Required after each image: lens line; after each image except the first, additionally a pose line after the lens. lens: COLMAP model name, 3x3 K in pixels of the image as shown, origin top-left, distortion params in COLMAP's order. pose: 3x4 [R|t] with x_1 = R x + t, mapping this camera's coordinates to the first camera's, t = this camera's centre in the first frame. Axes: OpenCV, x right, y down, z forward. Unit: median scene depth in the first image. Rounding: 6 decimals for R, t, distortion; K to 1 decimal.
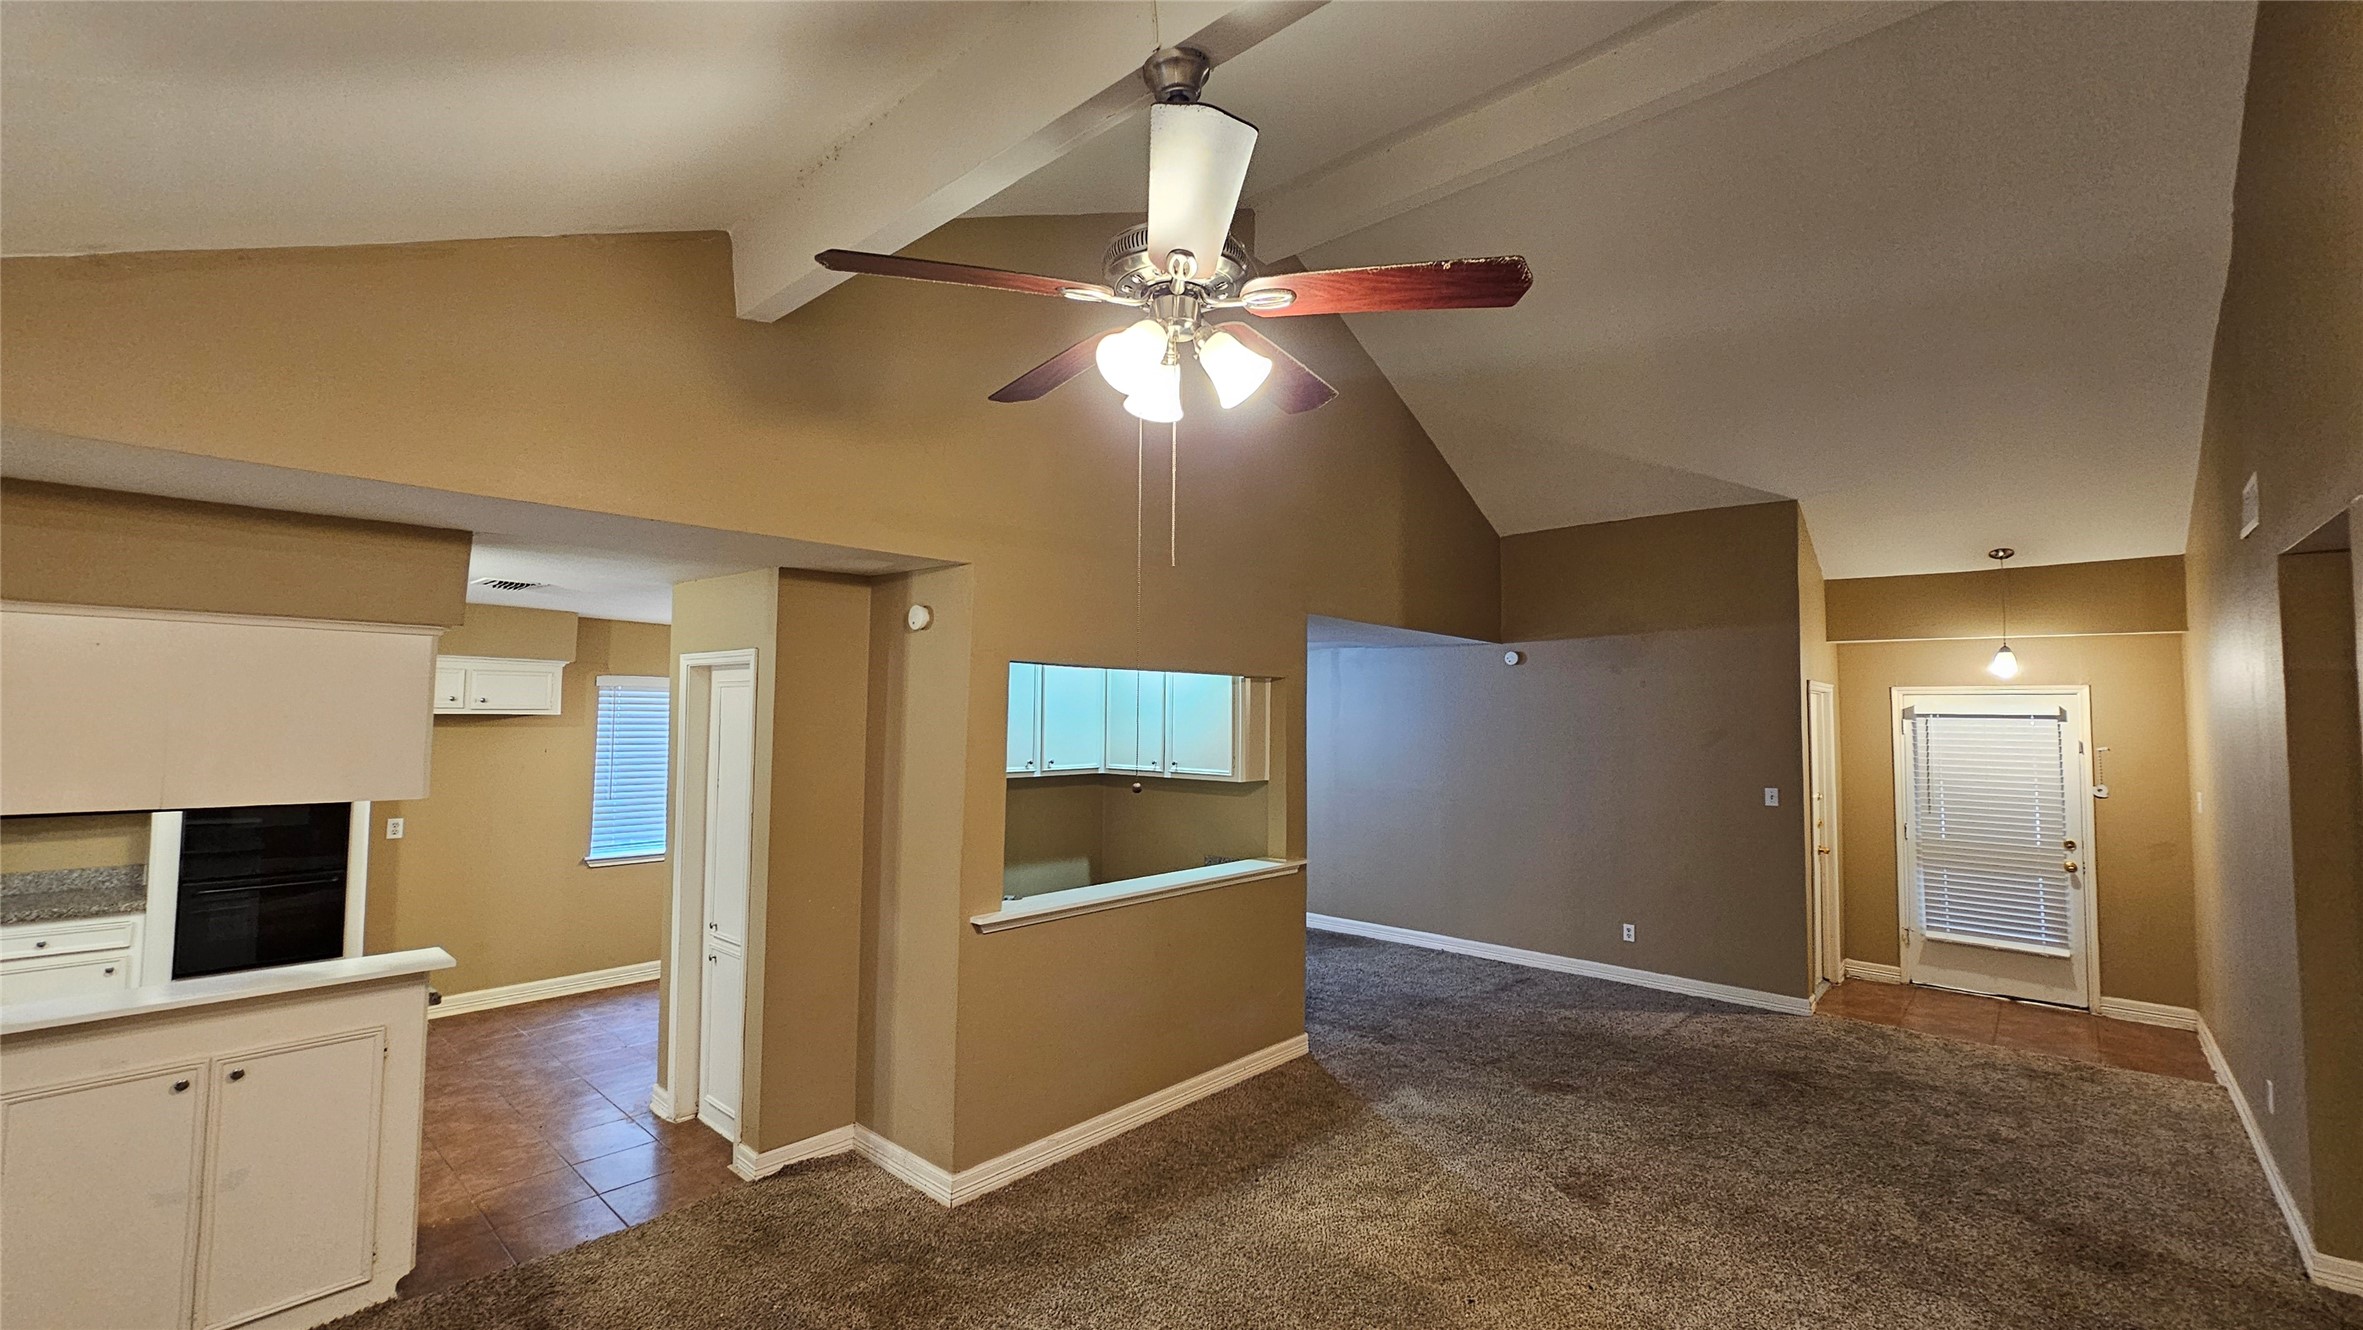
lens RADIAL K [[971.9, 0, 1172.6], [0, 971.9, 670.3], [0, 0, 1]] dist [0.006329, -0.002497]
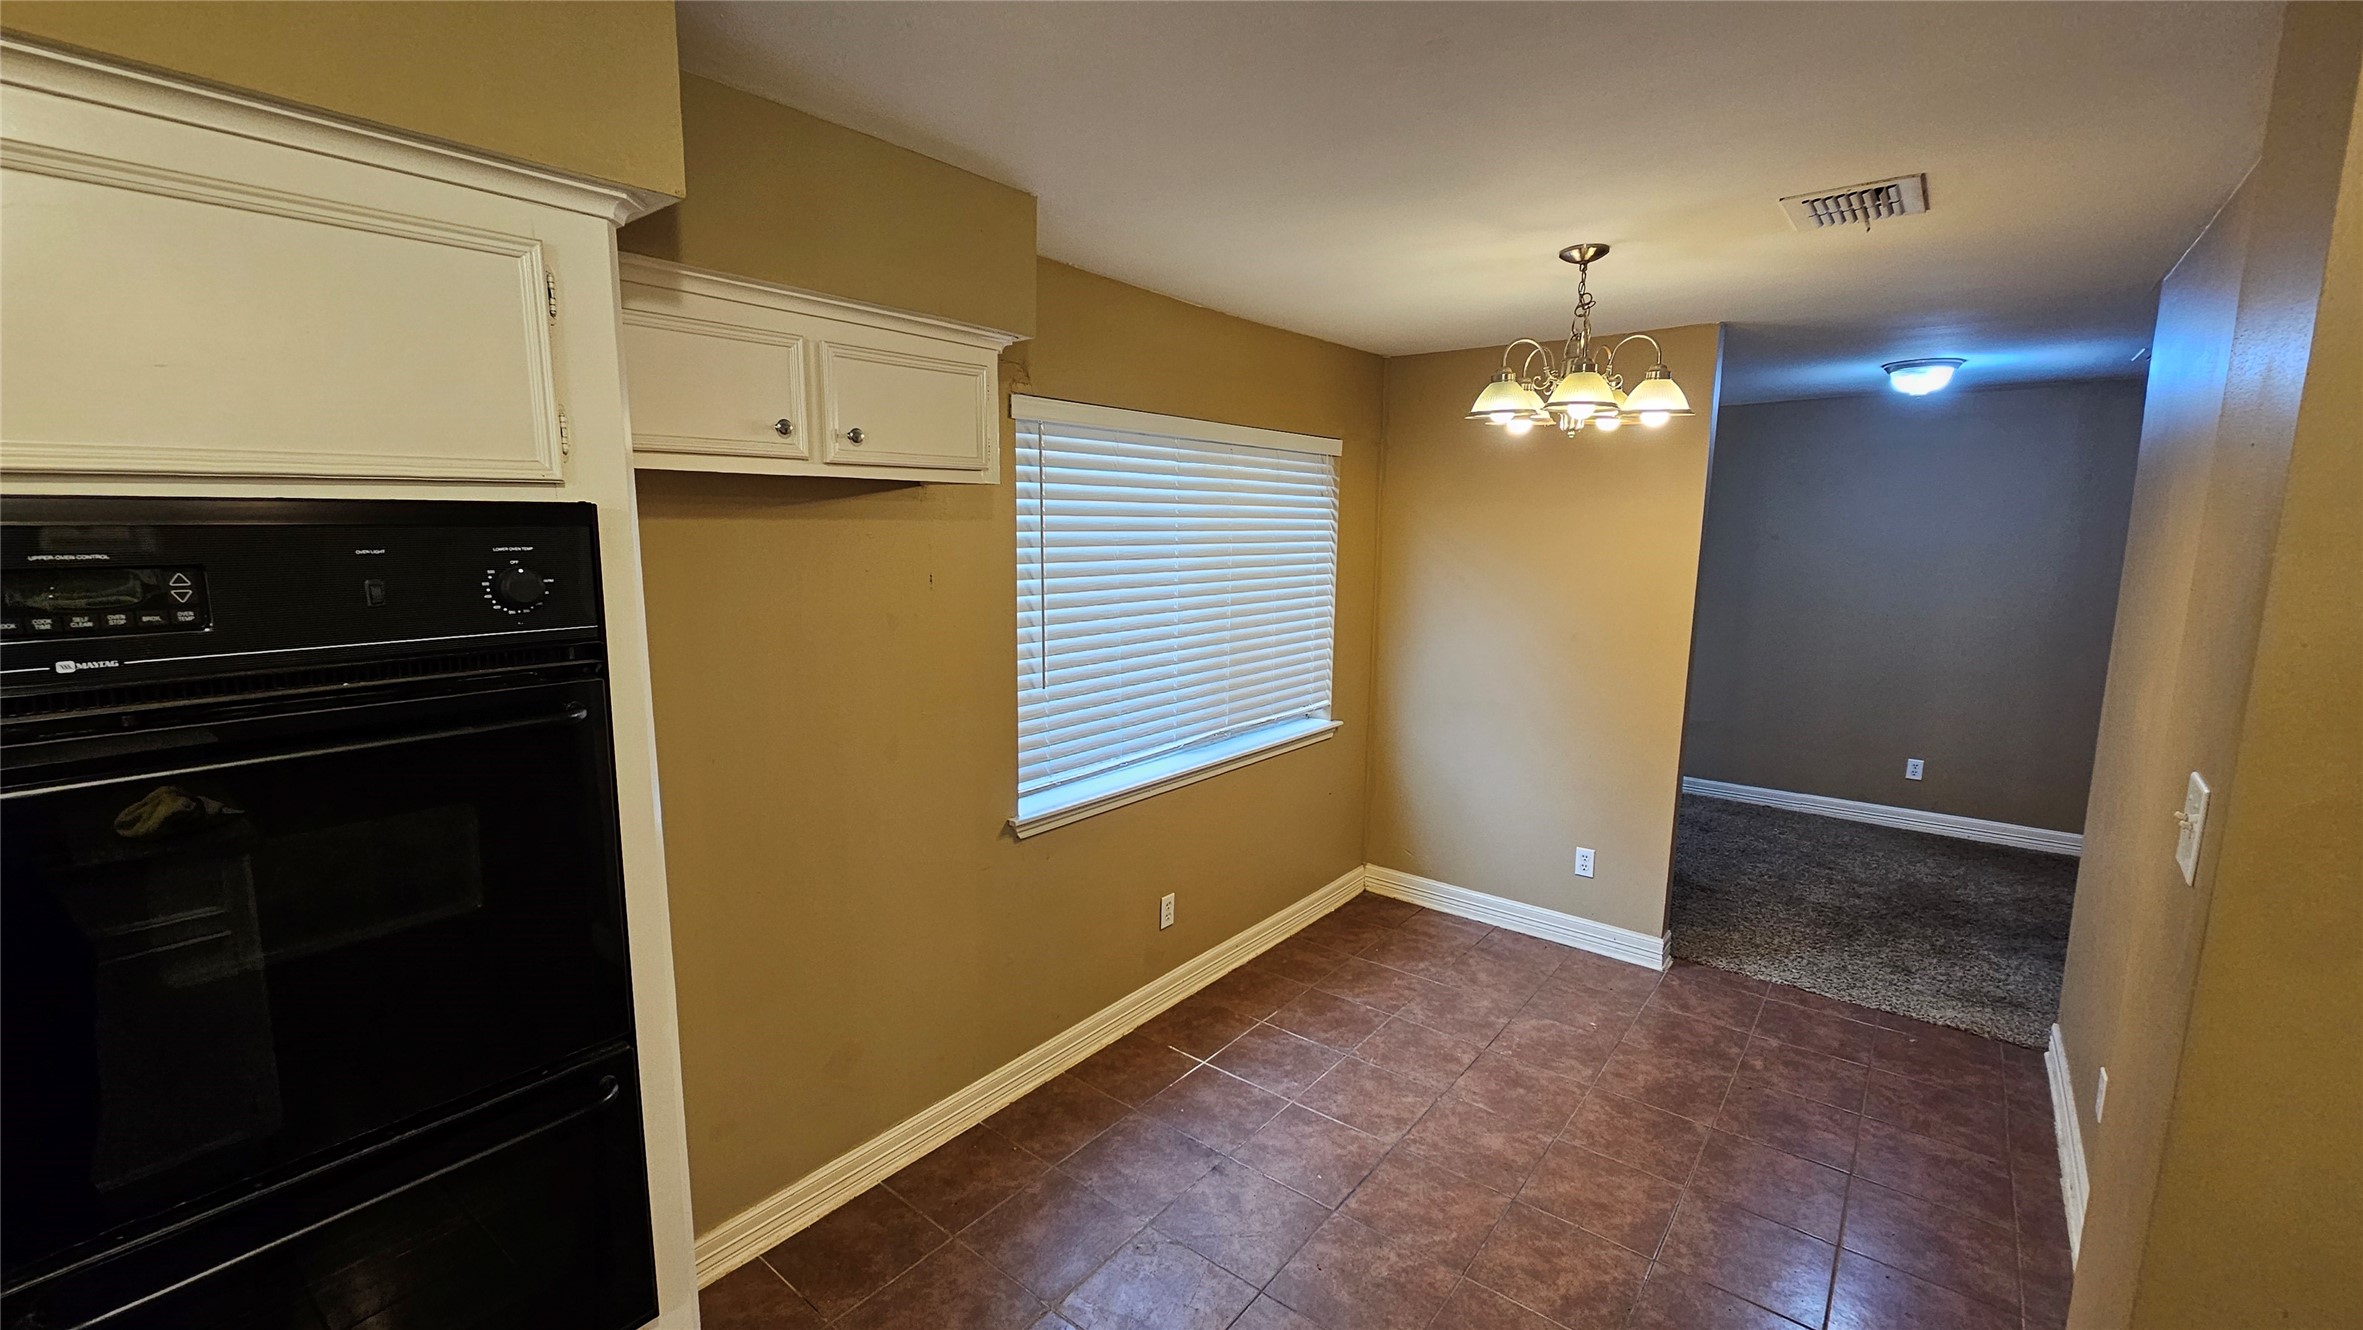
lens RADIAL K [[971.9, 0, 1176.3], [0, 971.9, 671.4], [0, 0, 1]] dist [0.006329, -0.002497]
pose [[0.998760, -0.013121, 0.048020, -0.610321], [0.003251, 0.979768, 0.200112, 0.043822], [-0.049674, -0.199708, 0.978596, 0.646388]]
